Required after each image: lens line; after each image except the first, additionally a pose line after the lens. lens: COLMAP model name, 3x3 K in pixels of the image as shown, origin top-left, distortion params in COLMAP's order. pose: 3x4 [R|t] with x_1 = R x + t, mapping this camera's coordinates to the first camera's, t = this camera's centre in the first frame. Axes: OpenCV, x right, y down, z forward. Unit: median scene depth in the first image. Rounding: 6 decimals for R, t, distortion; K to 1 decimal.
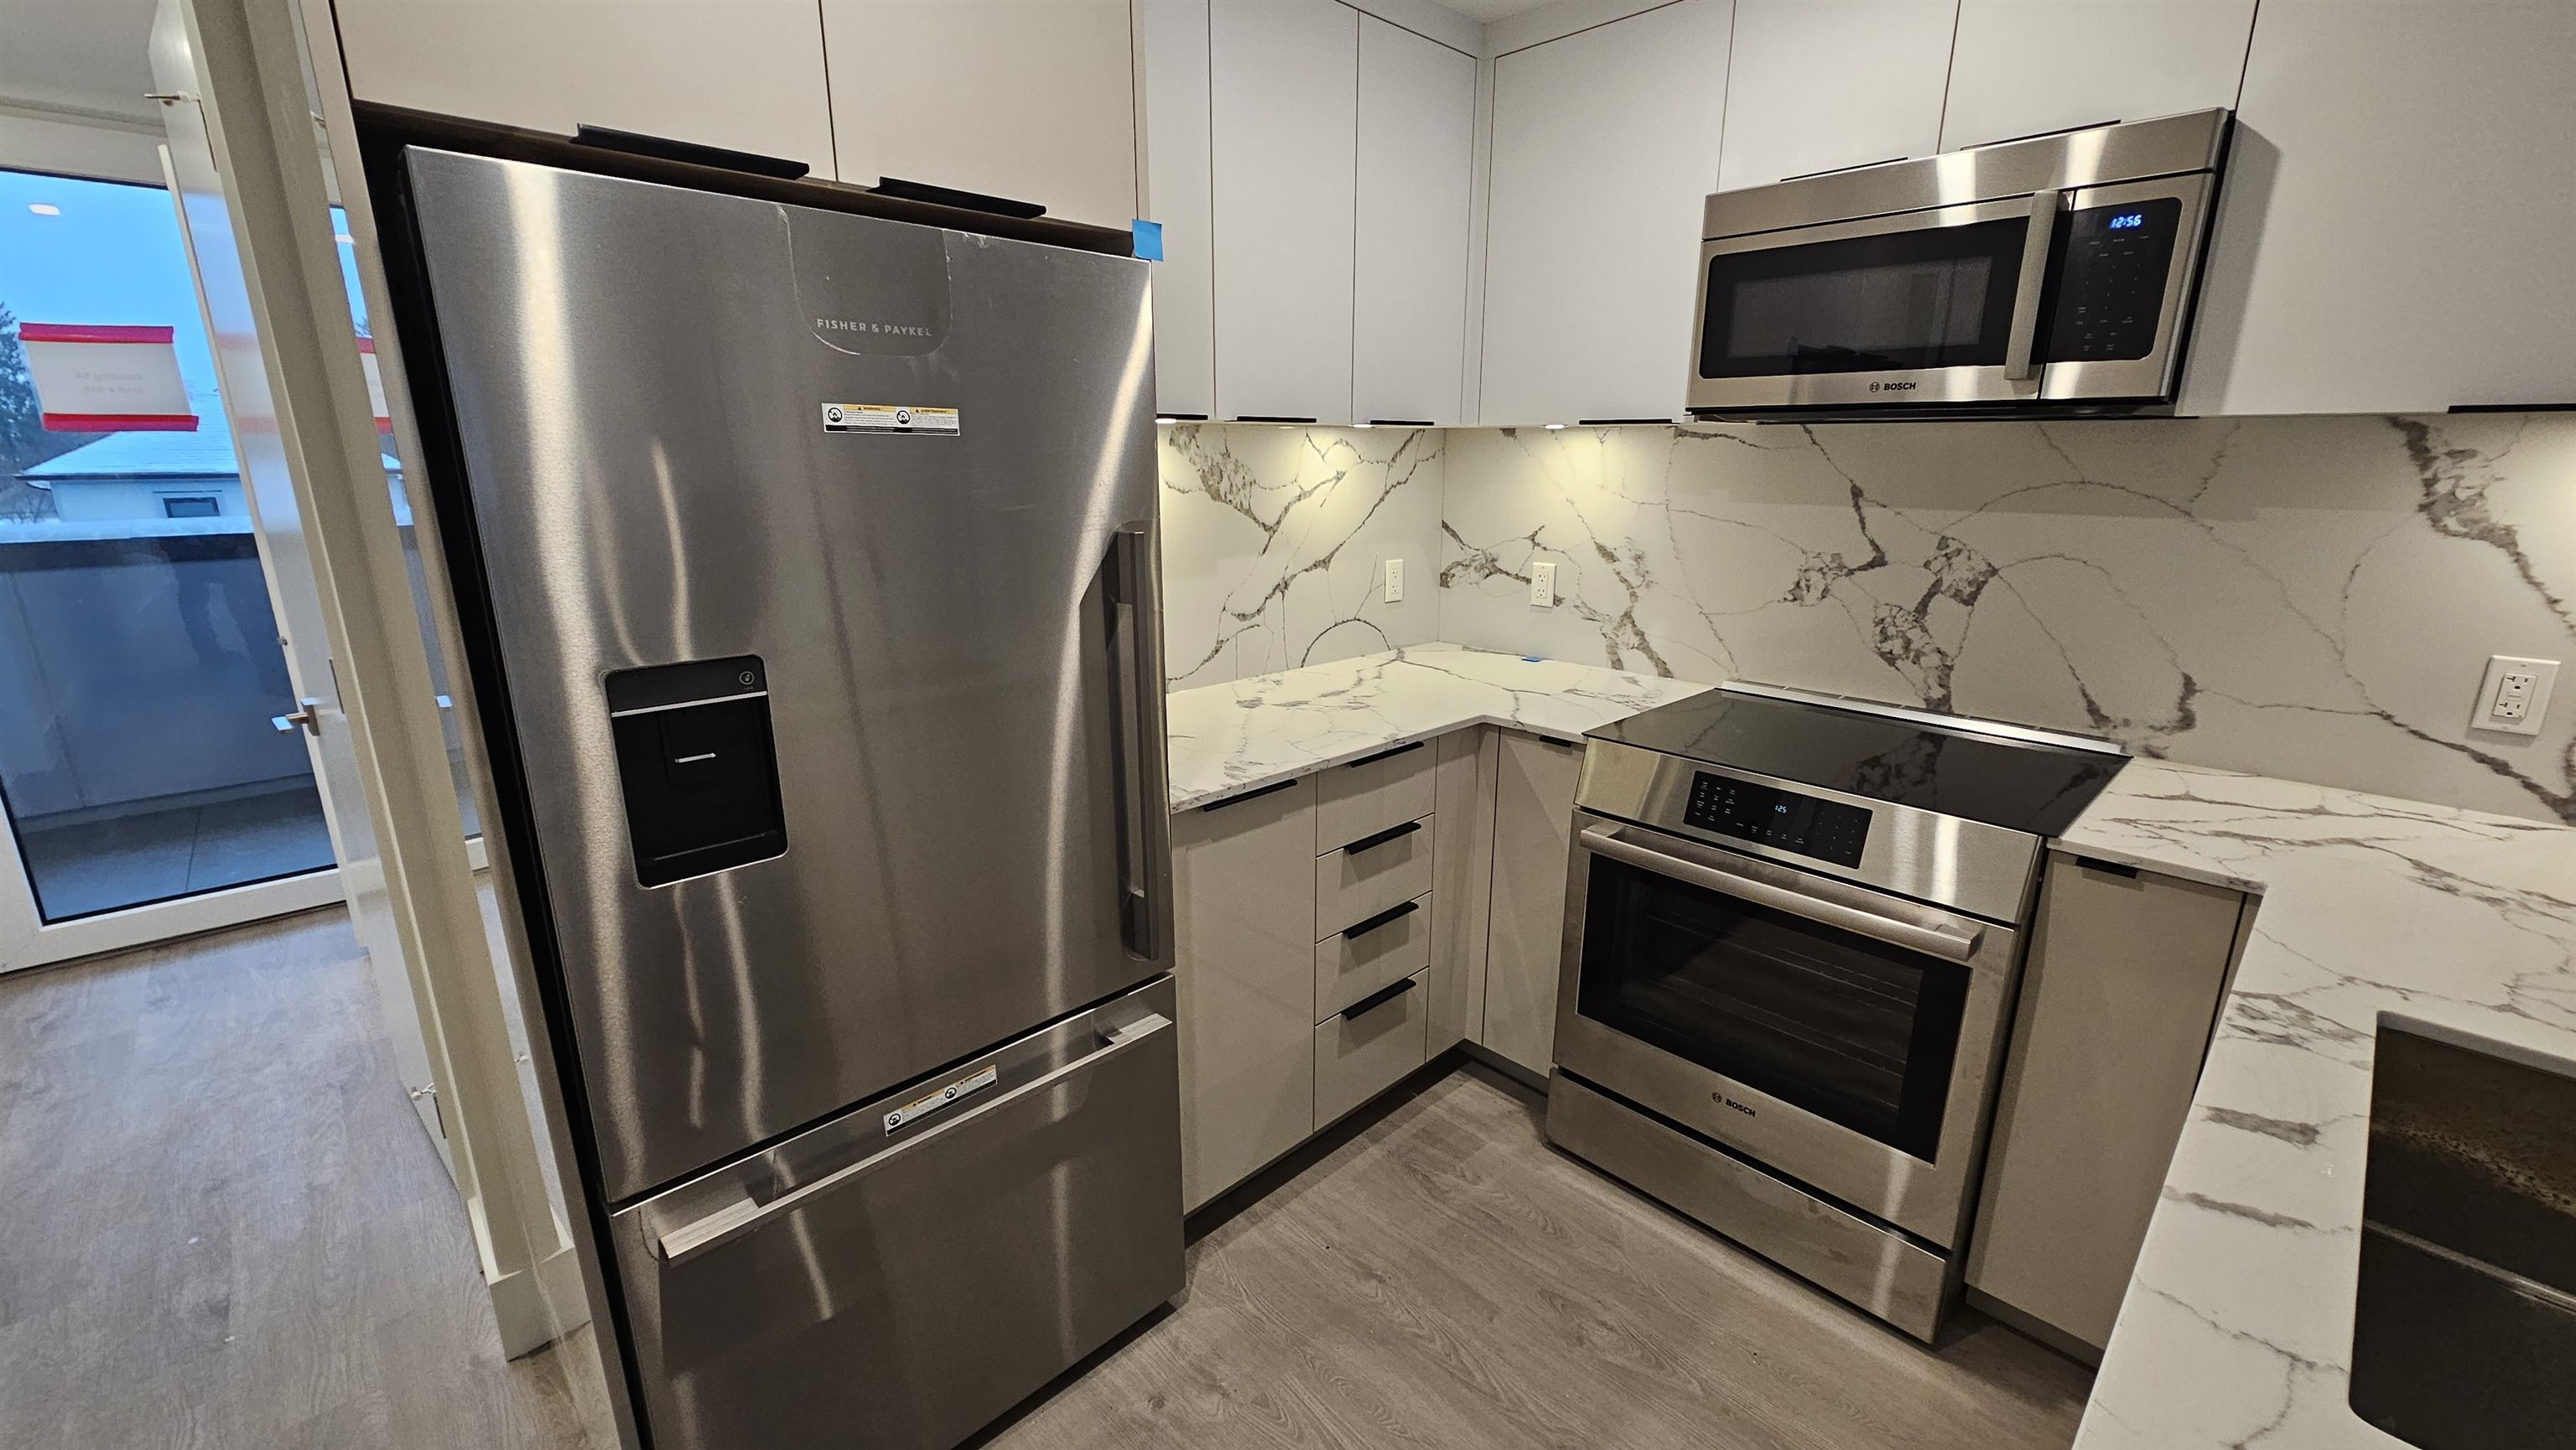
lens RADIAL K [[1049.2, 0, 1293.2], [0, 1049.2, 733.3], [0, 0, 1]] dist [-0.000229, -0.000089]
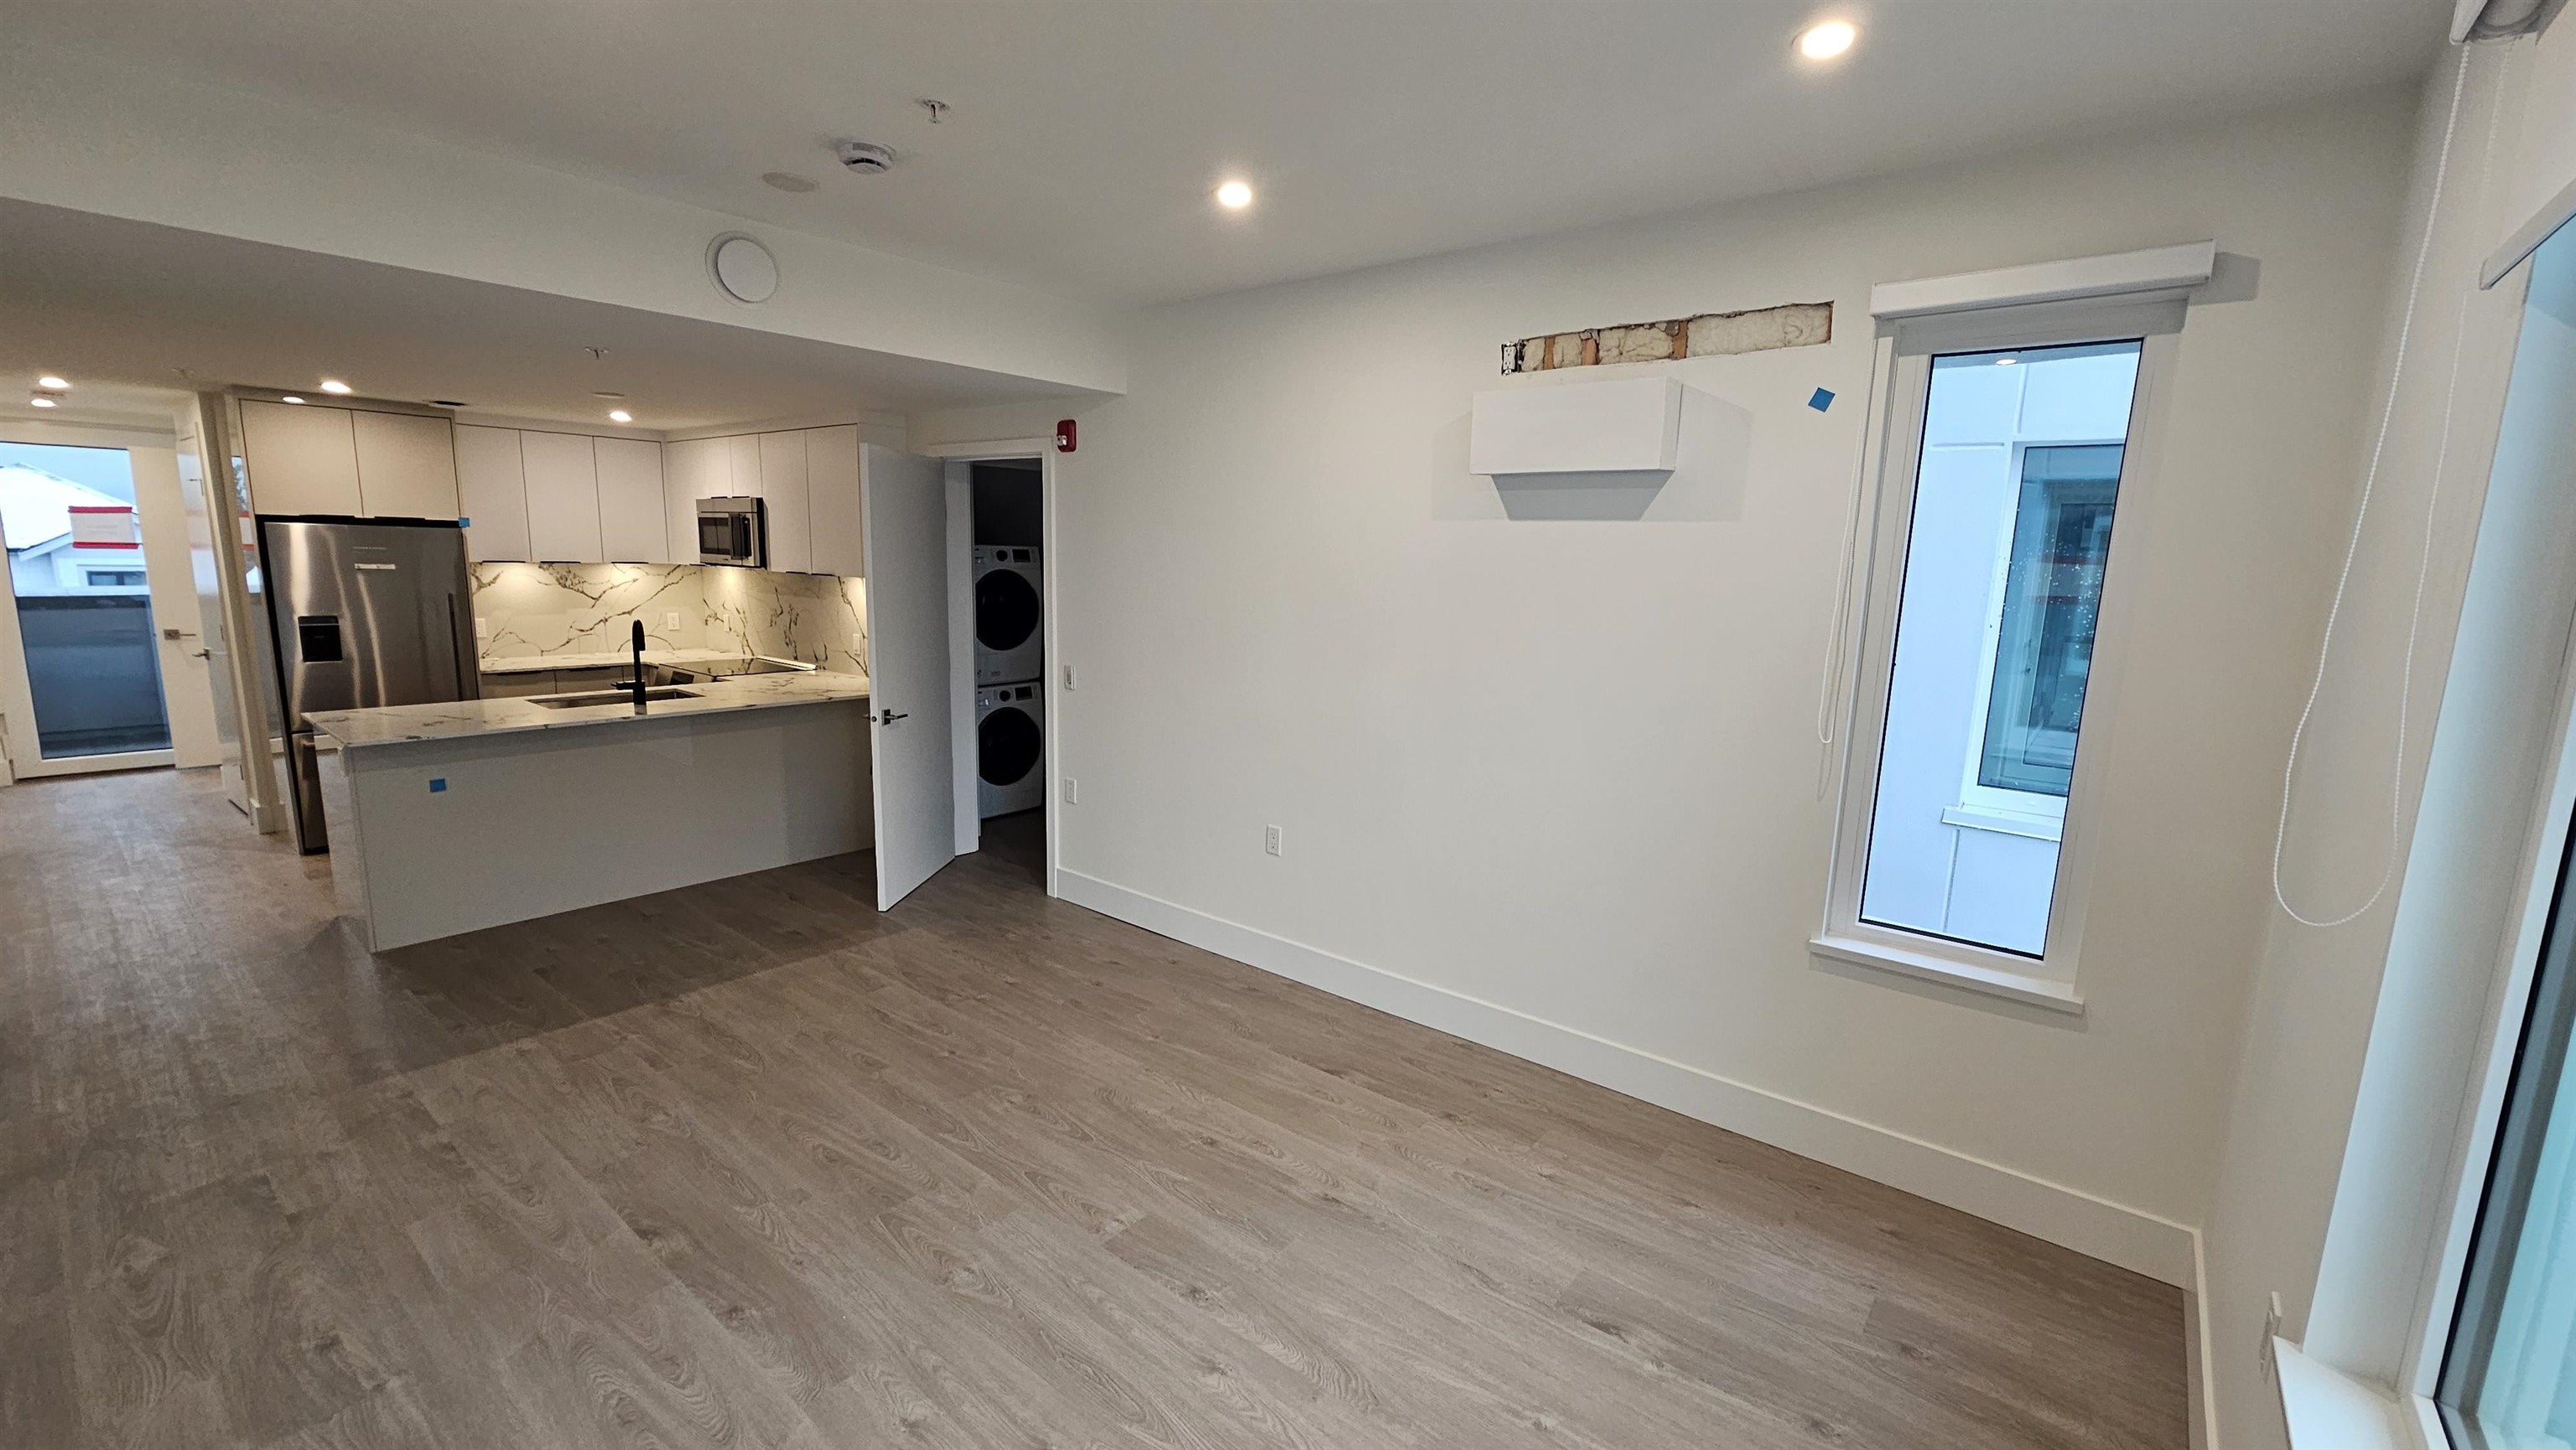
lens RADIAL K [[1049.2, 0, 1302.5], [0, 1049.2, 734.6], [0, 0, 1]] dist [-0.000229, -0.000089]
pose [[0.991701, 0.002075, 0.128548, 1.869192], [0.009121, 0.996215, -0.086448, 0.526796], [-0.128241, 0.086903, 0.987928, -2.448556]]
